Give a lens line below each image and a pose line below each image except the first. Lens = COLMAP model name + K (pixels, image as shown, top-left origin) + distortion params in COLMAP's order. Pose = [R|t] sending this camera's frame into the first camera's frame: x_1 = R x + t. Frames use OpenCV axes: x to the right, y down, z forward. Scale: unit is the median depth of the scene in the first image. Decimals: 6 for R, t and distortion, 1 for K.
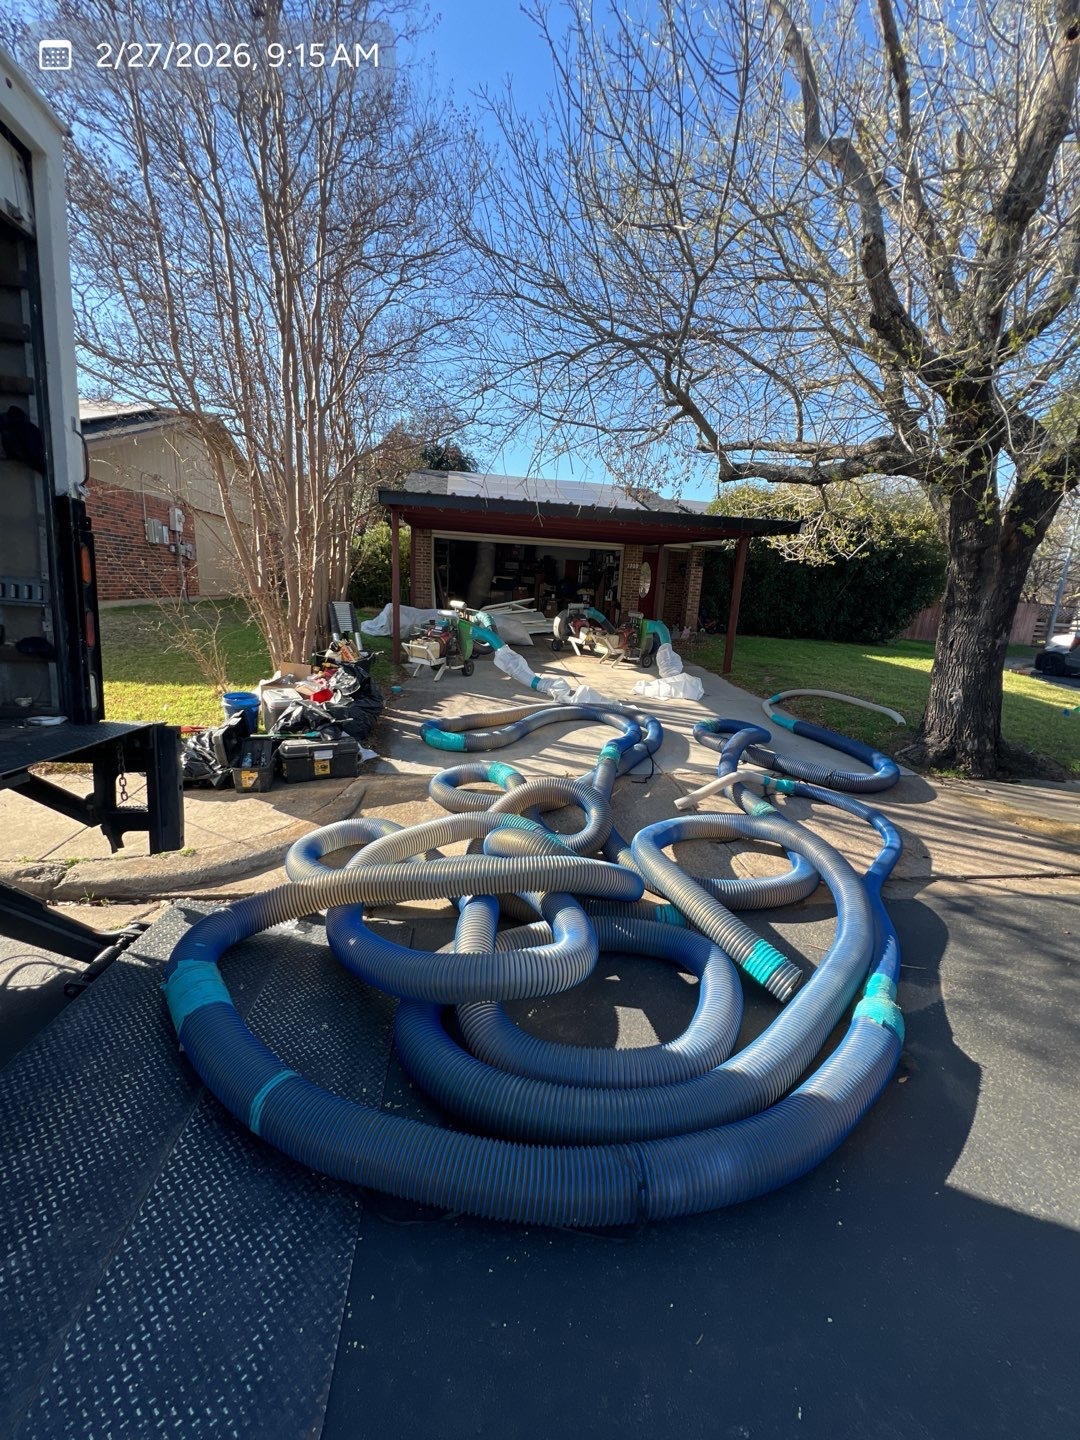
lens RADIAL K [[576.1, 0, 540.0], [0, 576.1, 720.0], [0, 0, 1]] dist [0.000779, 0.000148]
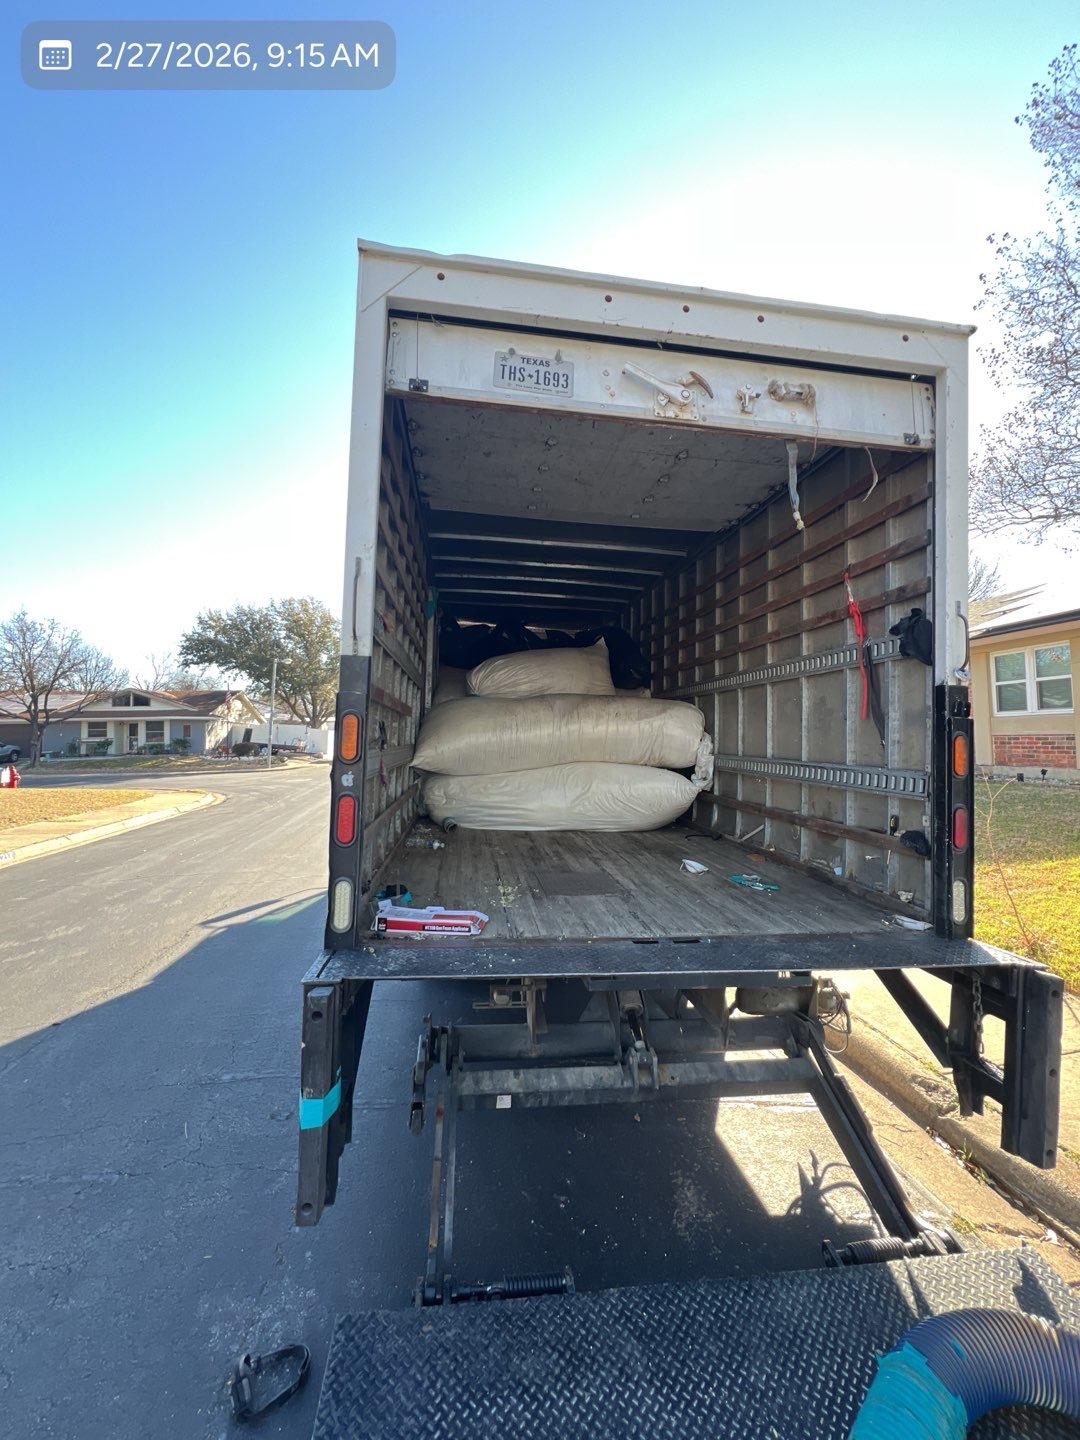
lens RADIAL K [[576.1, 0, 540.0], [0, 576.1, 720.0], [0, 0, 1]] dist [0.000779, 0.000148]
pose [[0.040150, -0.091543, -0.994991, 0.066327], [-0.206359, 0.973567, -0.097898, -0.102550], [0.977652, 0.209256, 0.020198, 0.339113]]
